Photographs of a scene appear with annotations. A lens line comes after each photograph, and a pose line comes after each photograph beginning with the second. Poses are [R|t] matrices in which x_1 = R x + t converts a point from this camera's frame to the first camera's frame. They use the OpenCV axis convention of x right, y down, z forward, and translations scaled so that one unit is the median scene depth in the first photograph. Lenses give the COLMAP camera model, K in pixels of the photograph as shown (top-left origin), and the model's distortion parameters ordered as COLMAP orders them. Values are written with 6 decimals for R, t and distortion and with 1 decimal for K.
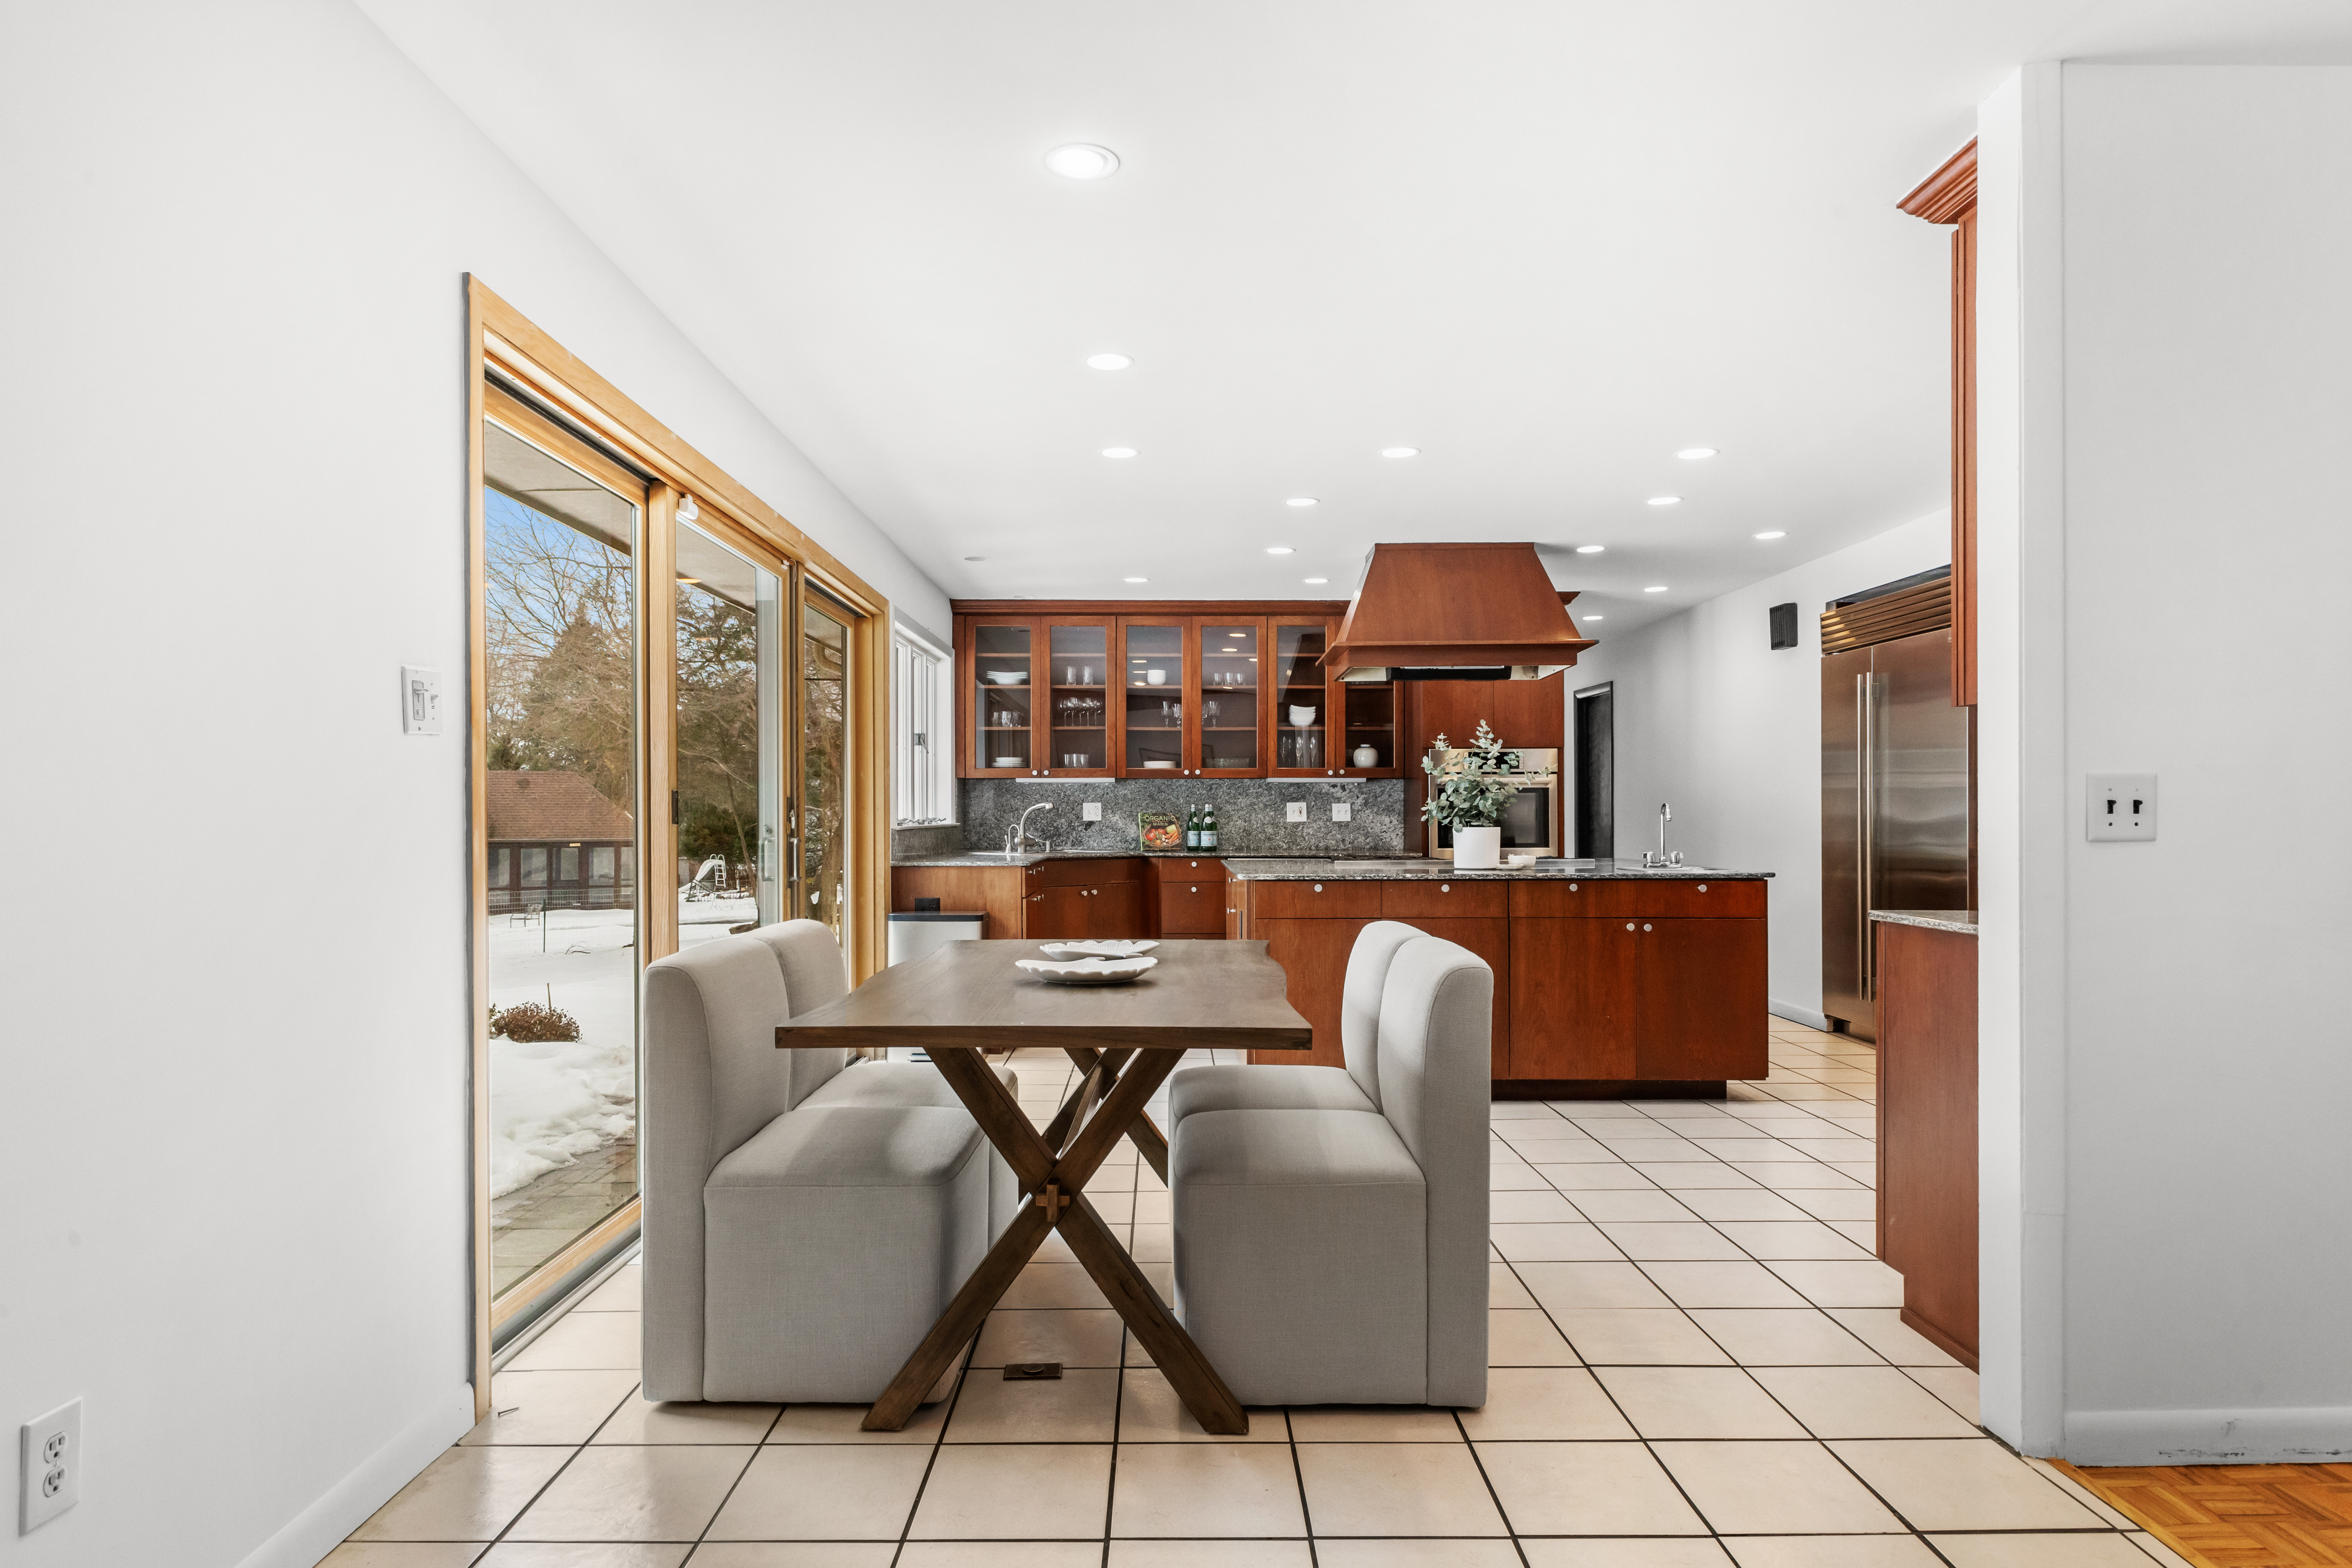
lens RADIAL K [[1329.7, 0, 1168.2], [0, 1329.7, 812.7], [0, 0, 1]] dist [-0.001429, -0.000451]
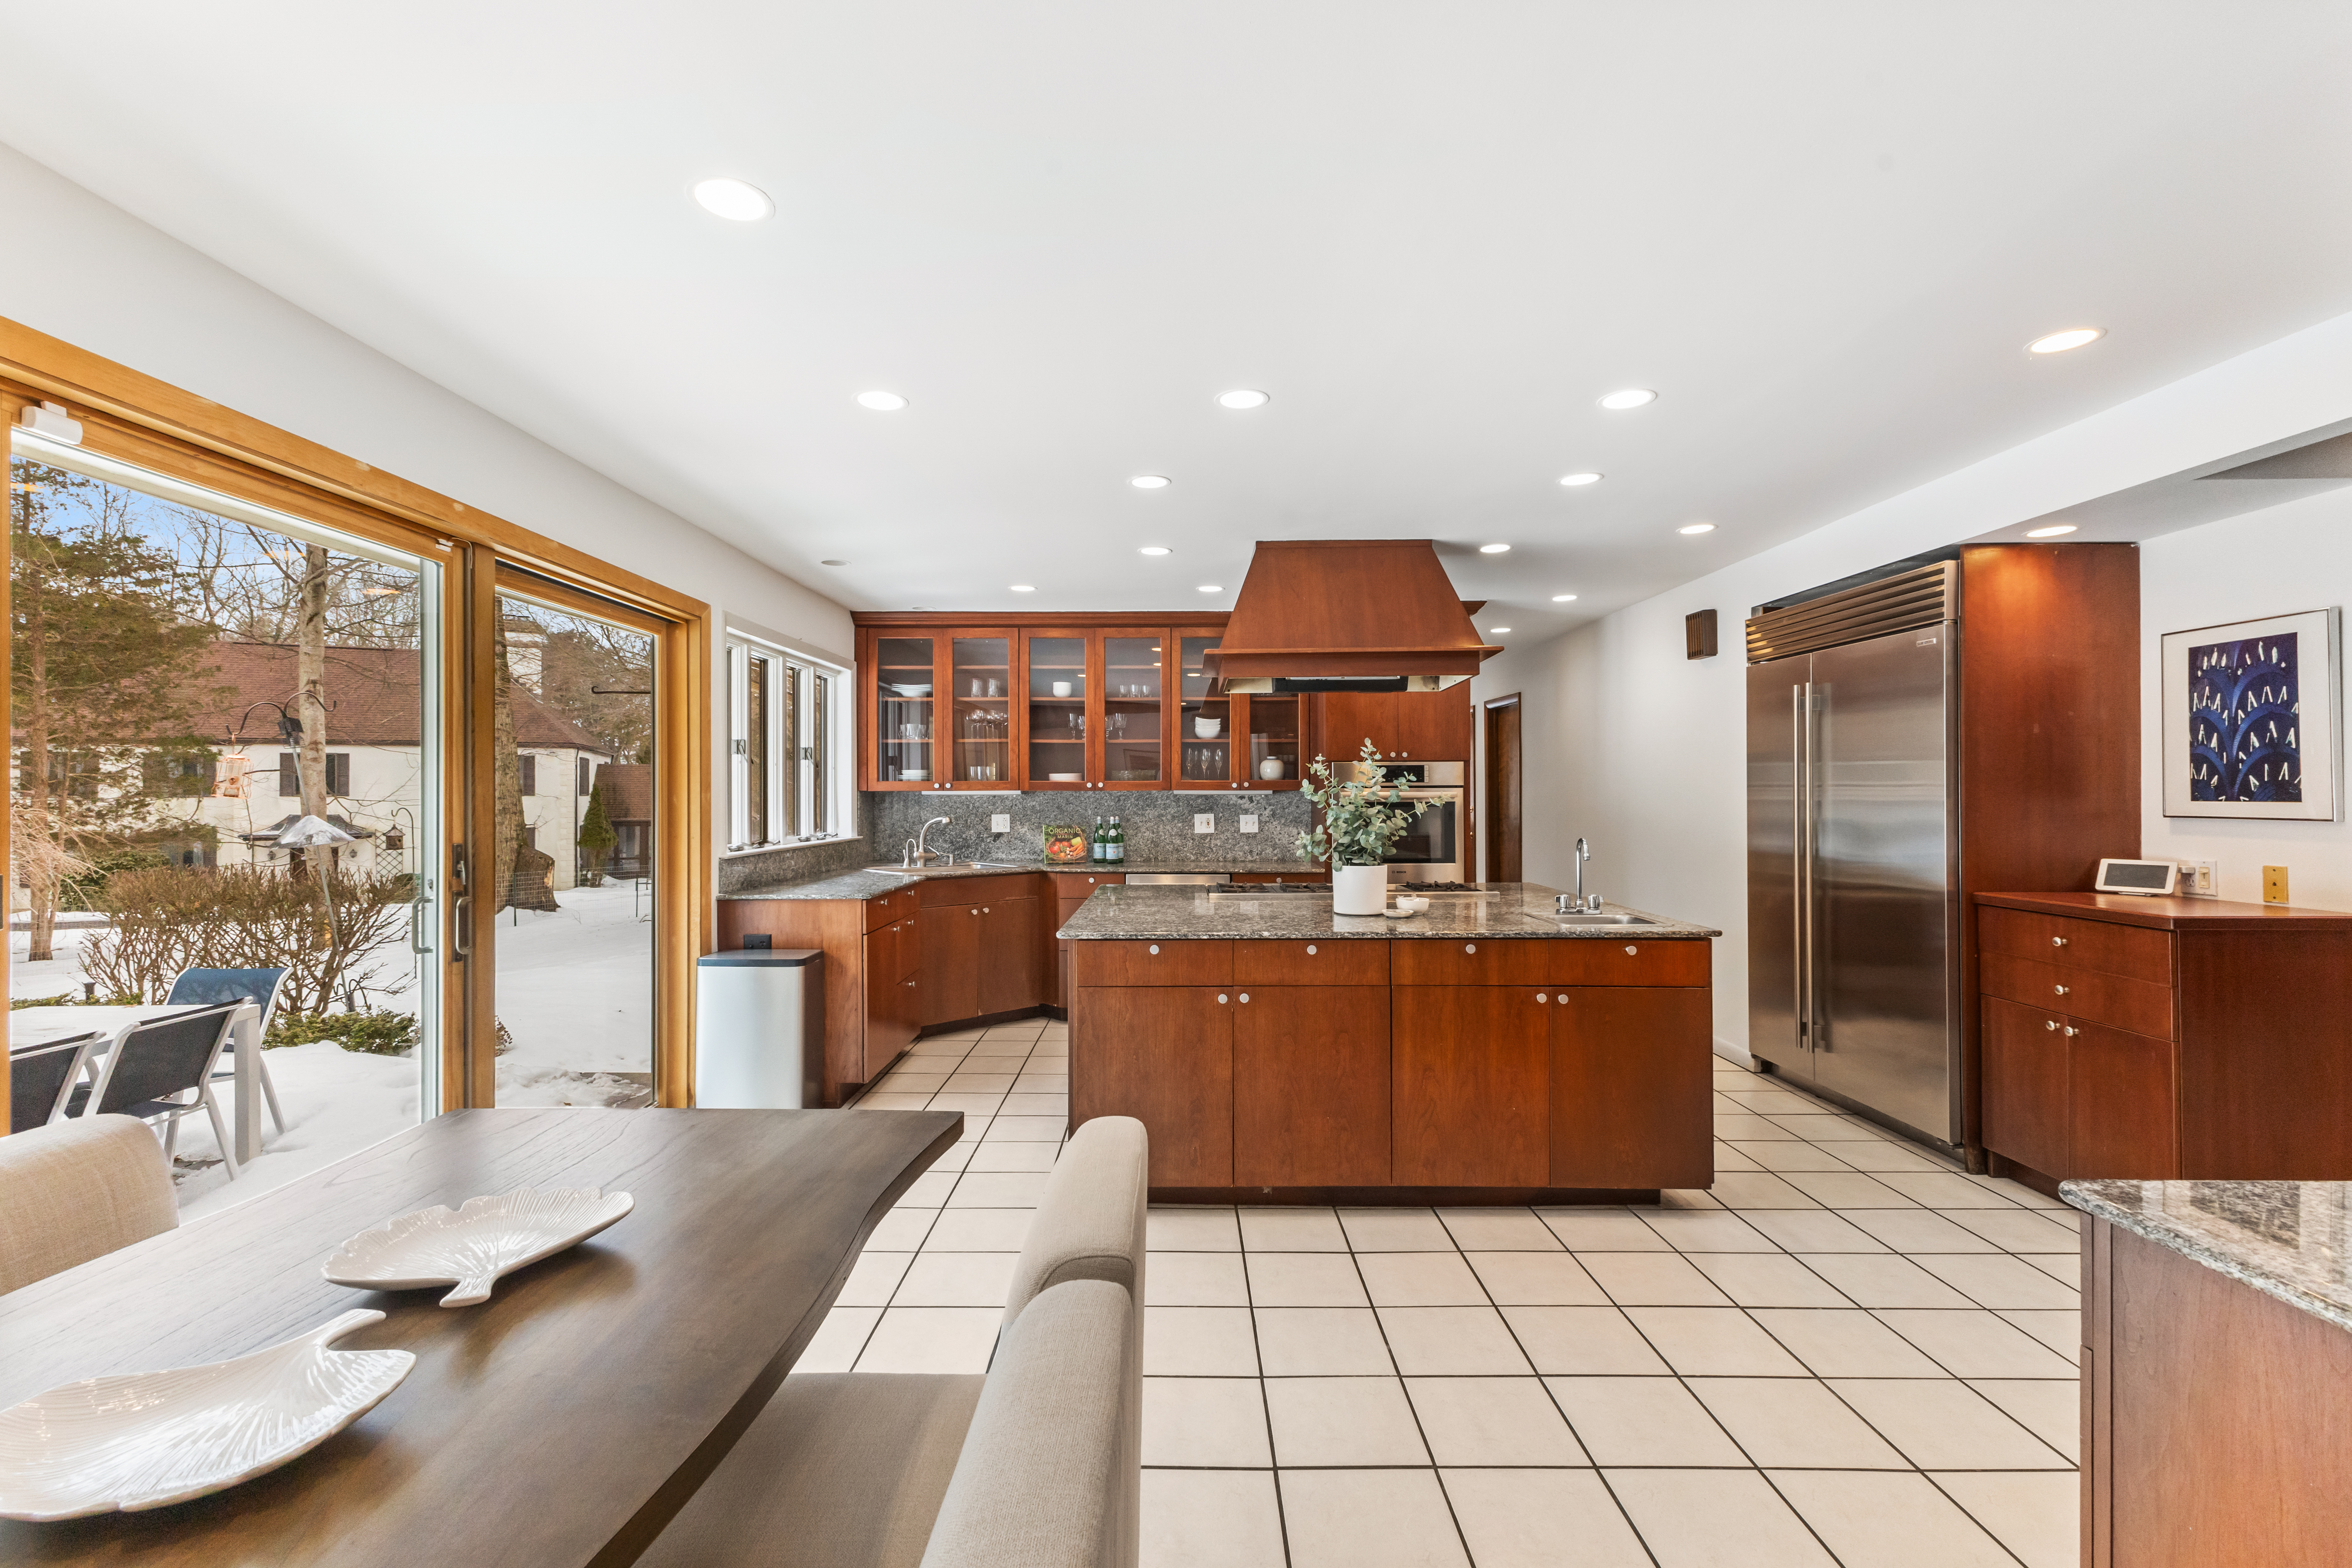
lens RADIAL K [[1019.1, 0, 1169.6], [0, 1019.1, 789.4], [0, 0, 1]] dist [0.000228, -0.000082]
pose [[0.999945, -0.000698, -0.010473, 0.097187], [0.000661, 0.999993, -0.003611, -0.029106], [0.010475, 0.003604, 0.999939, 0.286394]]
